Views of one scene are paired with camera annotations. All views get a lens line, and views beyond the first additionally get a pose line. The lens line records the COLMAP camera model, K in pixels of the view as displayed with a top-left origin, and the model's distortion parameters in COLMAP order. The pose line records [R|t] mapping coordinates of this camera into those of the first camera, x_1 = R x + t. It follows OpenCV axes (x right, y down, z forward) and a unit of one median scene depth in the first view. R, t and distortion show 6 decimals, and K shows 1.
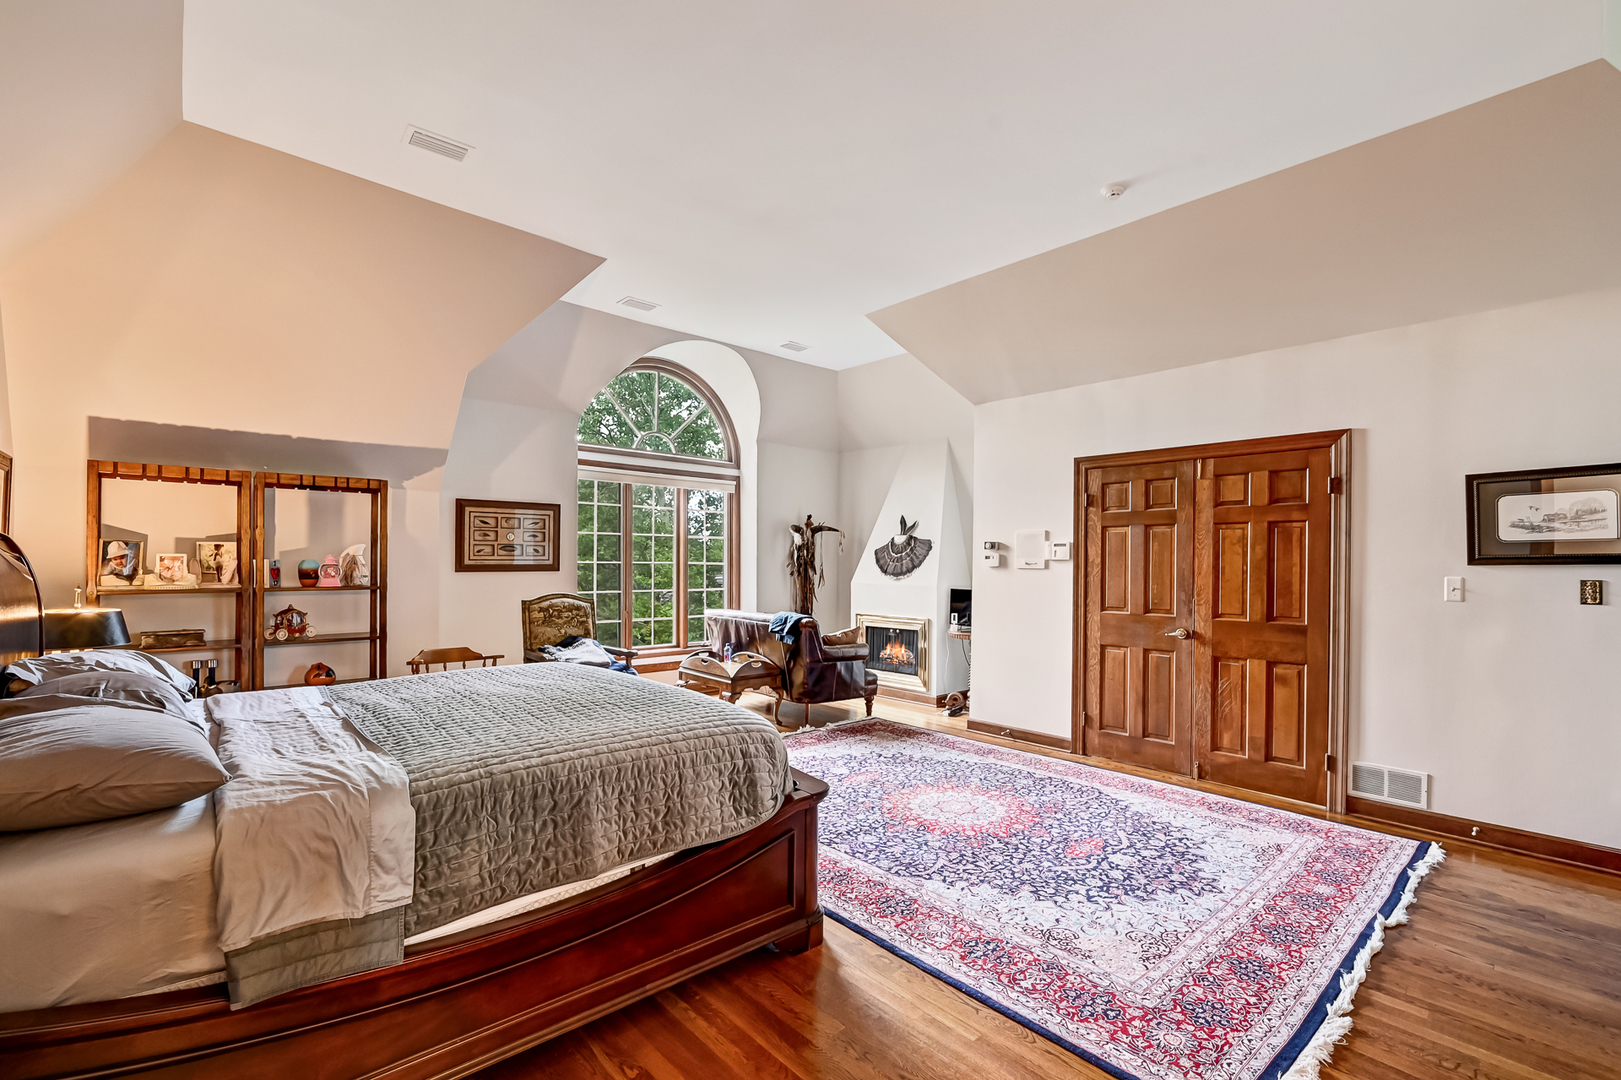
lens RADIAL K [[711.8, 0, 808.2], [0, 711.8, 556.8], [0, 0, 1]] dist [-0.001310, 0.000111]
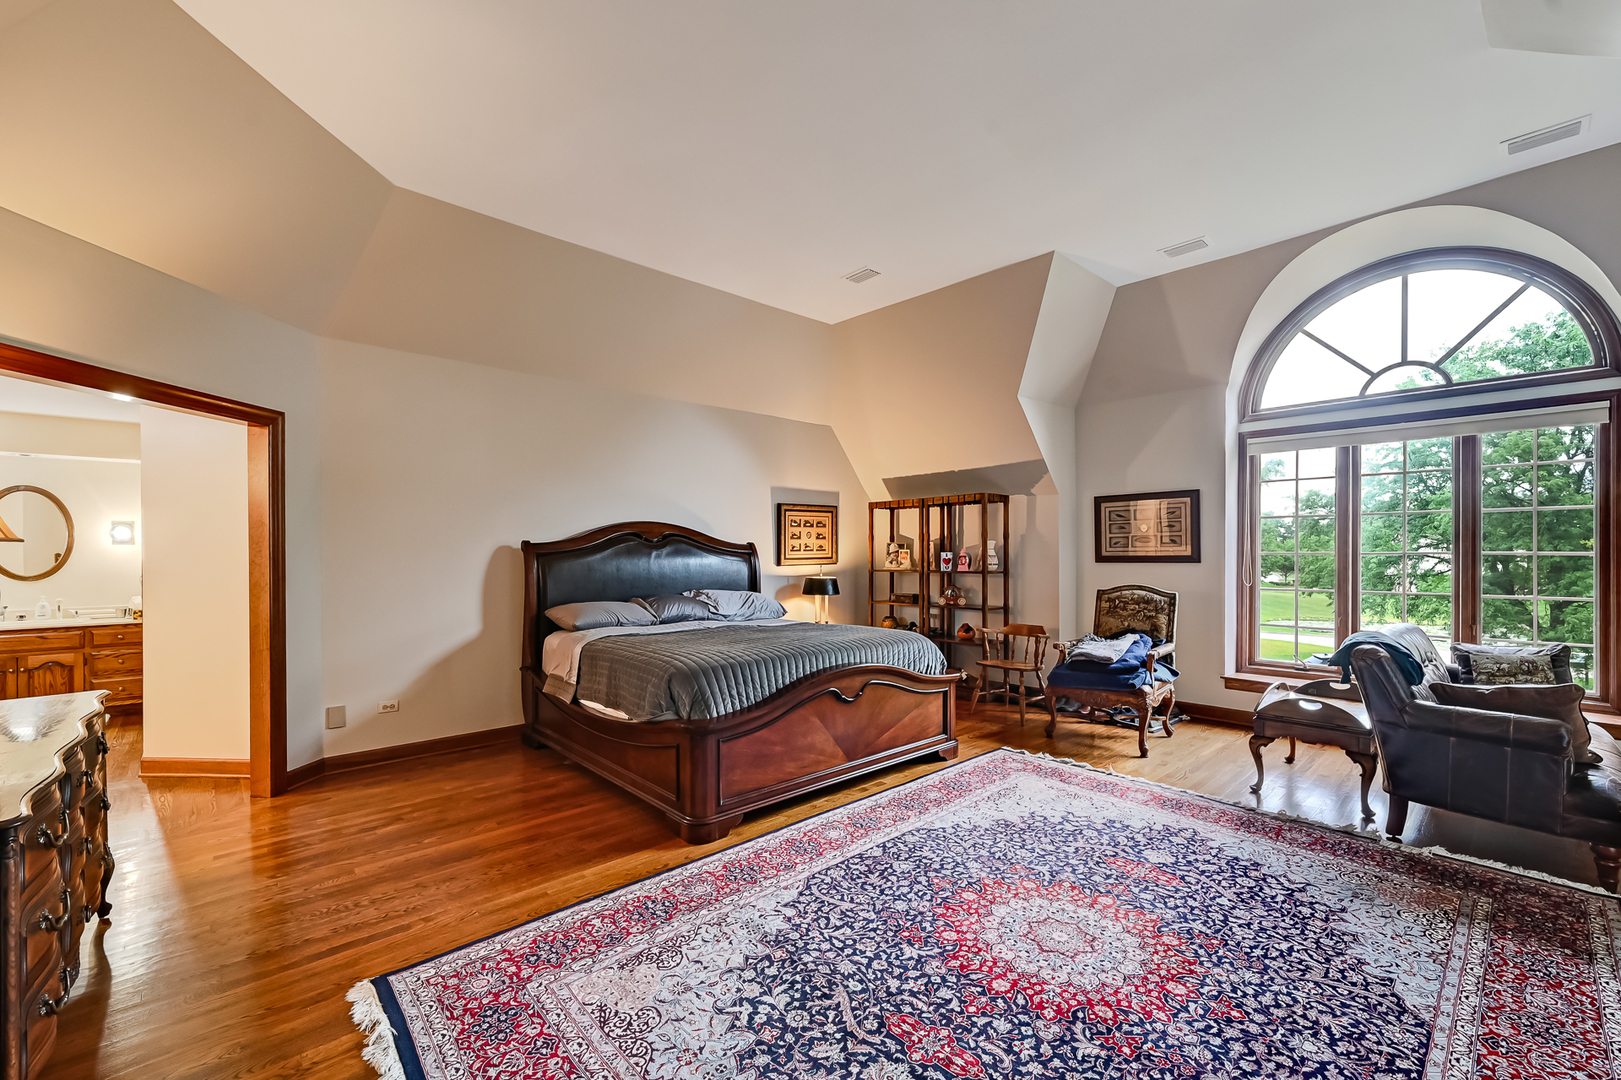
lens RADIAL K [[686.2, 0, 811.5], [0, 686.2, 546.8], [0, 0, 1]] dist [-0.000306, -0.000413]
pose [[0.000993, -0.018691, -0.999825, 0.941730], [0.007961, 0.999794, -0.018683, 0.021465], [0.999968, -0.007941, 0.001142, 0.904044]]
